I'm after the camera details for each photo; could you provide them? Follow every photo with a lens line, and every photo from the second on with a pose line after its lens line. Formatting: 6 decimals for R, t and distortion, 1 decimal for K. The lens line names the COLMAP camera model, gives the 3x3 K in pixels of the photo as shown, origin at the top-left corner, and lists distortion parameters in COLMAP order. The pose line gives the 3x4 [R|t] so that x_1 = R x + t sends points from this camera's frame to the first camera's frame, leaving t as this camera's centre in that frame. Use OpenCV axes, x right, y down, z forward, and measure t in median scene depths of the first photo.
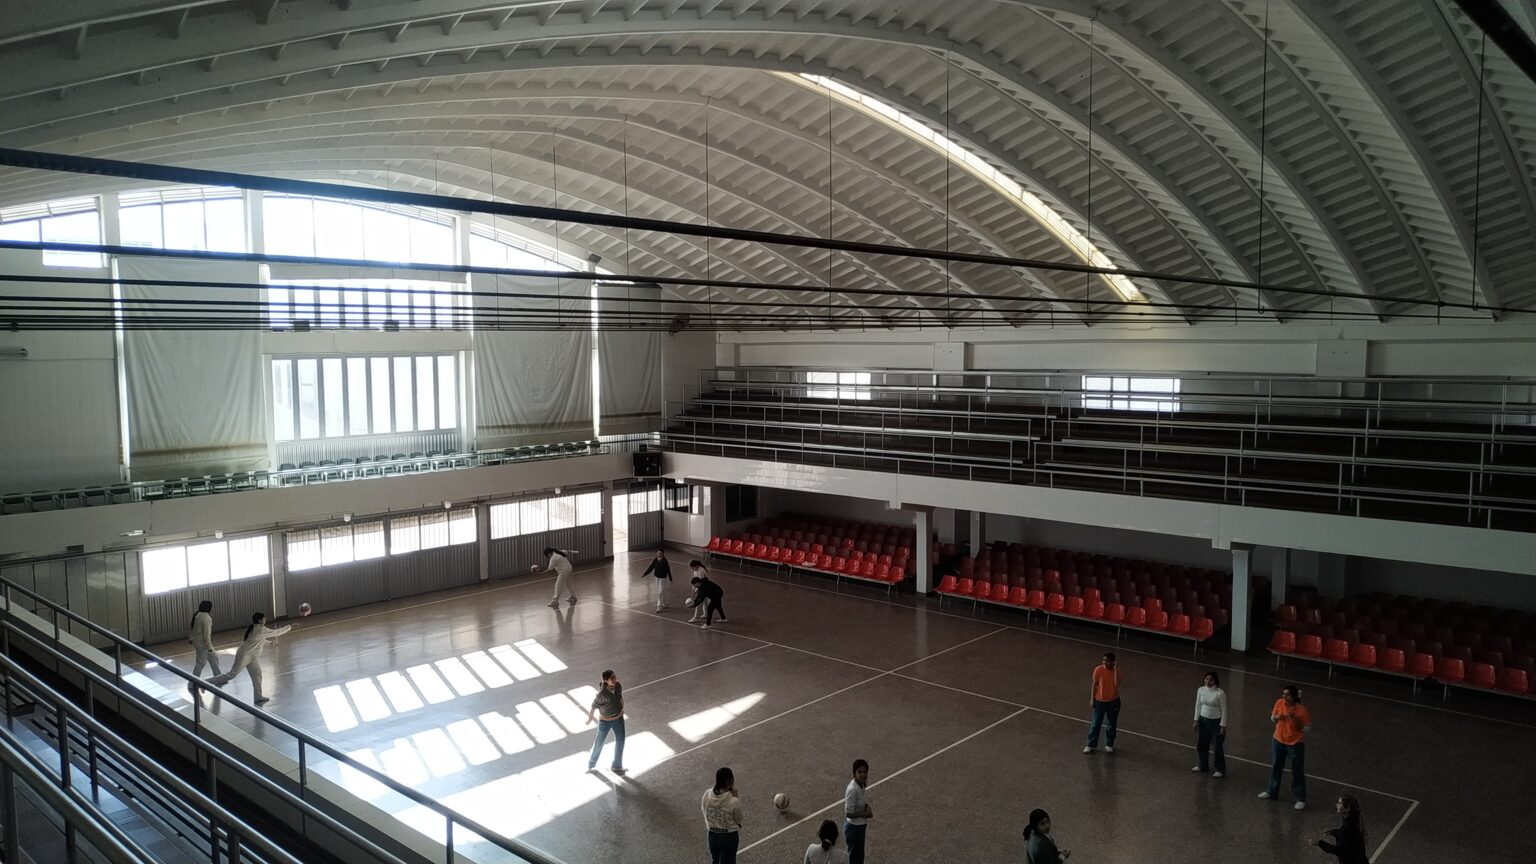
lens RADIAL K [[1101.9, 0, 763.1], [0, 1101.9, 434.2], [0, 0, 1]] dist [0.081292, -0.126741]
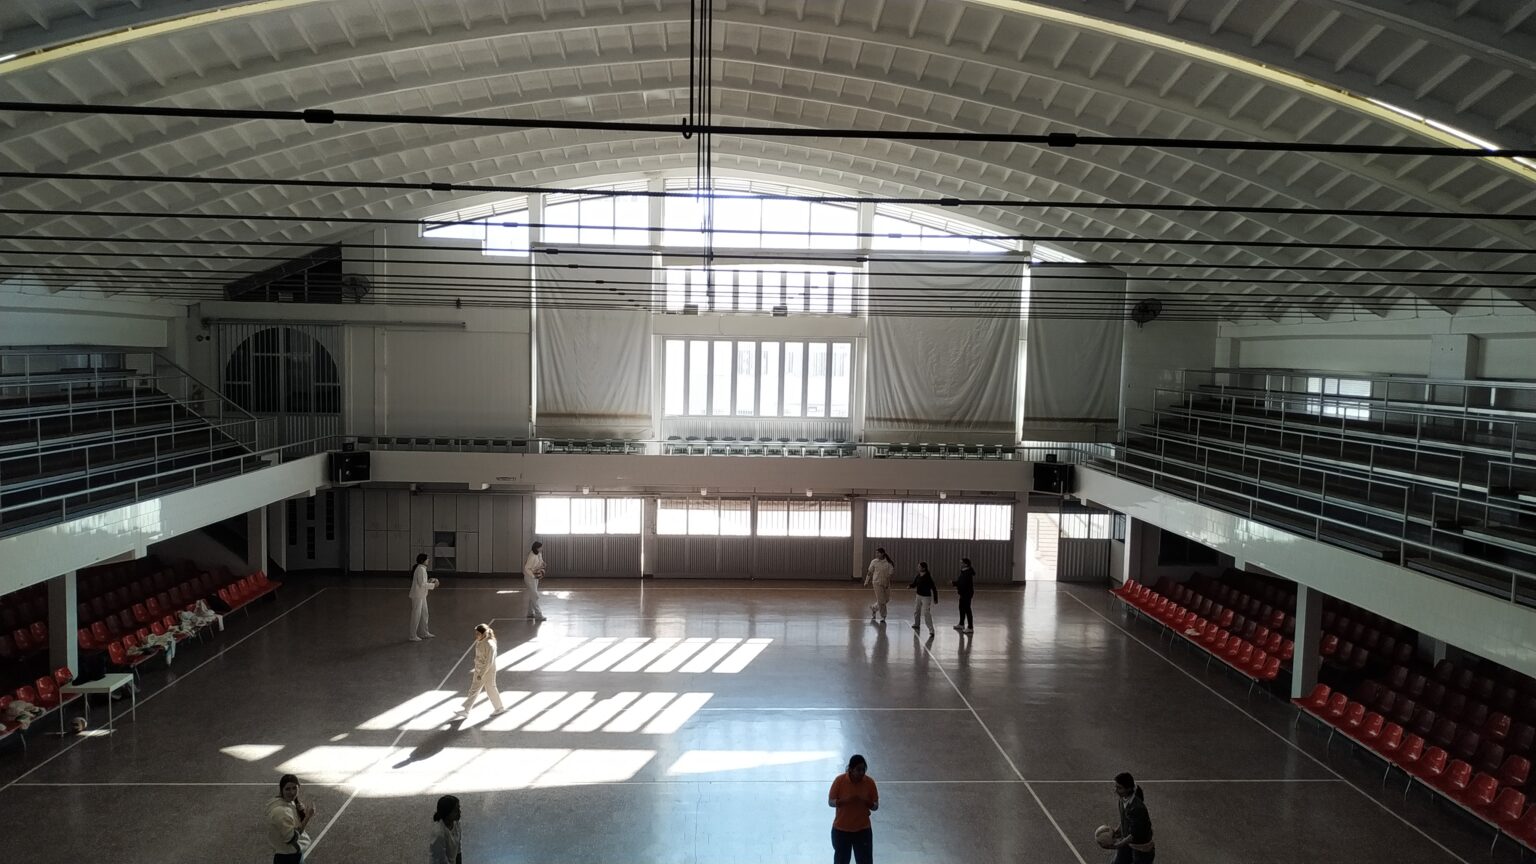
lens RADIAL K [[1101.9, 0, 763.1], [0, 1101.9, 434.2], [0, 0, 1]] dist [0.081292, -0.126741]
pose [[0.716478, 0.075624, -0.693498, 0.341988], [-0.085480, 0.996133, 0.020314, -0.004355], [0.692353, 0.044726, 0.720172, 0.259806]]
